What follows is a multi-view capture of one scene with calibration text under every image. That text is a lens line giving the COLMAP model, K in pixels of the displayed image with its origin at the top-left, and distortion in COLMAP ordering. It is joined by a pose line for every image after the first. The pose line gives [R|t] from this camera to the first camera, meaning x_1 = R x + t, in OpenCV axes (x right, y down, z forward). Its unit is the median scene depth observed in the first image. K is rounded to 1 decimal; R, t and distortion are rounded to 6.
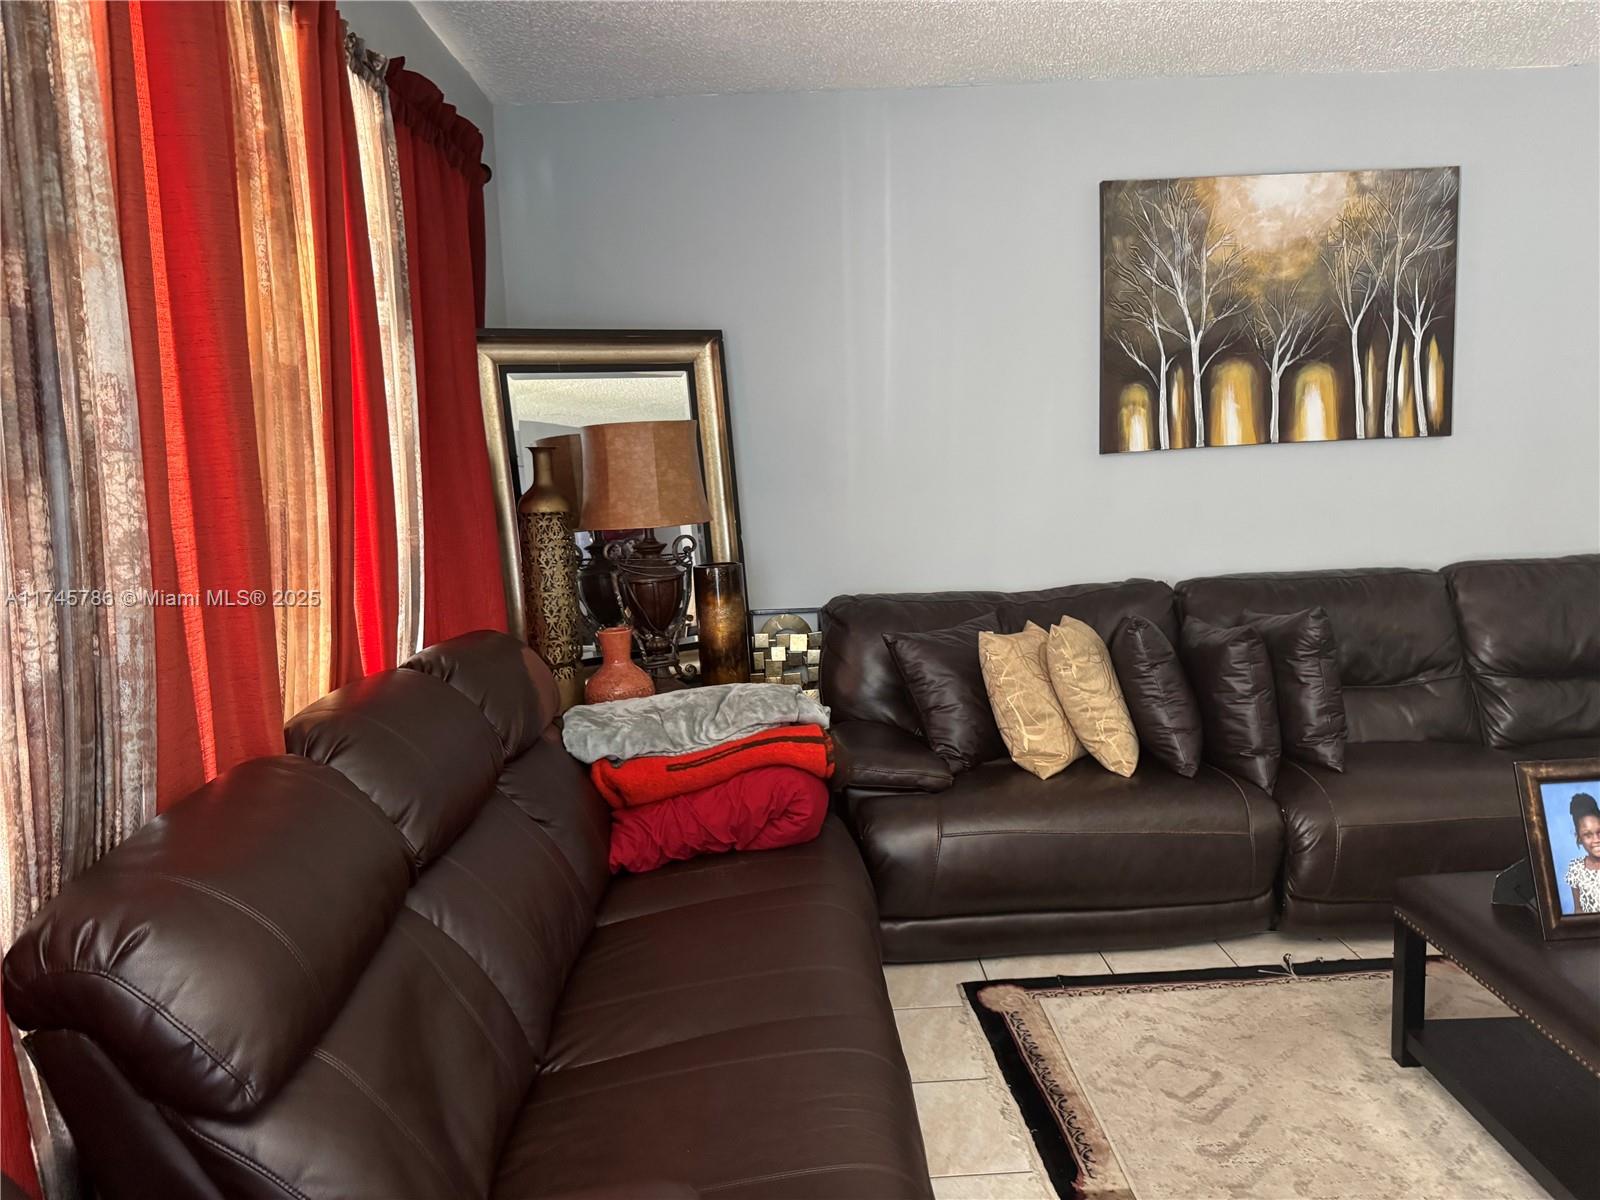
lens RADIAL K [[1100.6, 0, 800.0], [0, 1100.6, 600.0], [0, 0, 1]] dist [0.005866, -0.031178]
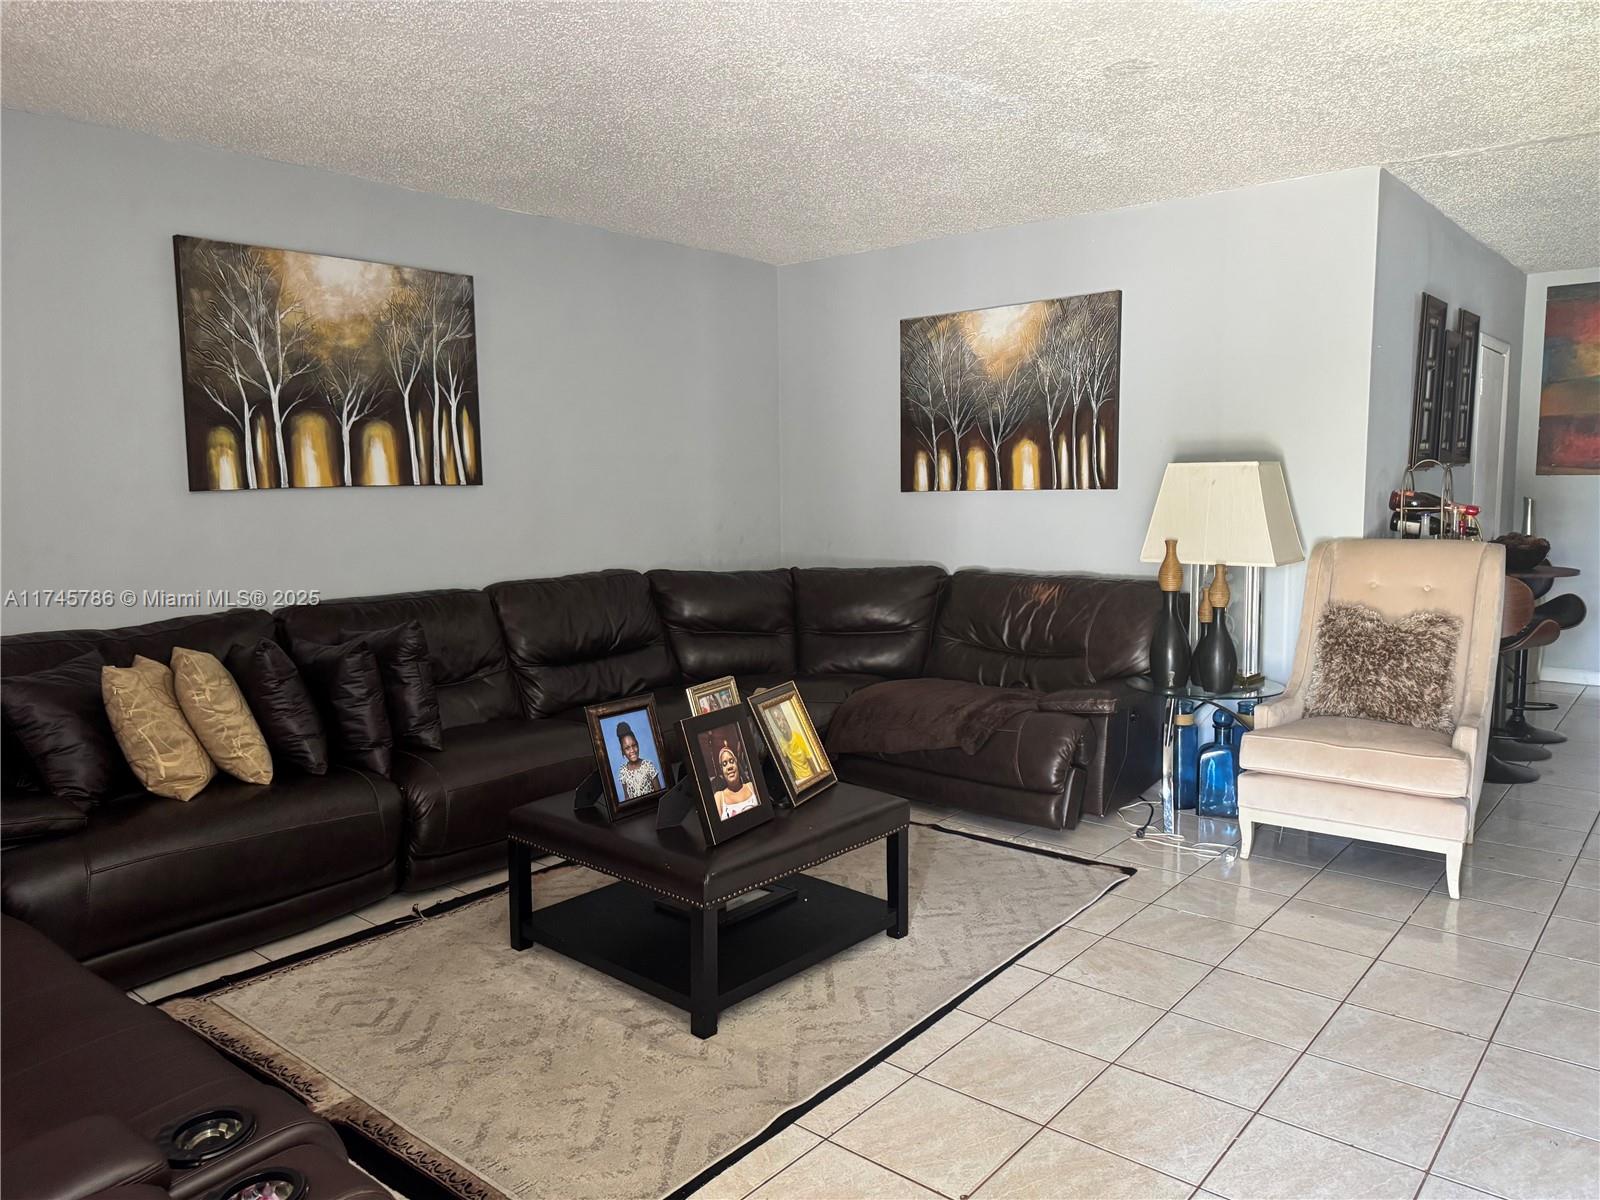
lens RADIAL K [[1134.8, 0, 798.9], [0, 1134.8, 569.8], [0, 0, 1]] dist [0.000380, -0.249317]
pose [[0.643111, -0.022776, 0.765434, -0.193833], [0.071470, 0.996980, -0.030383, 0.016727], [-0.762430, 0.074245, 0.642797, -0.130808]]
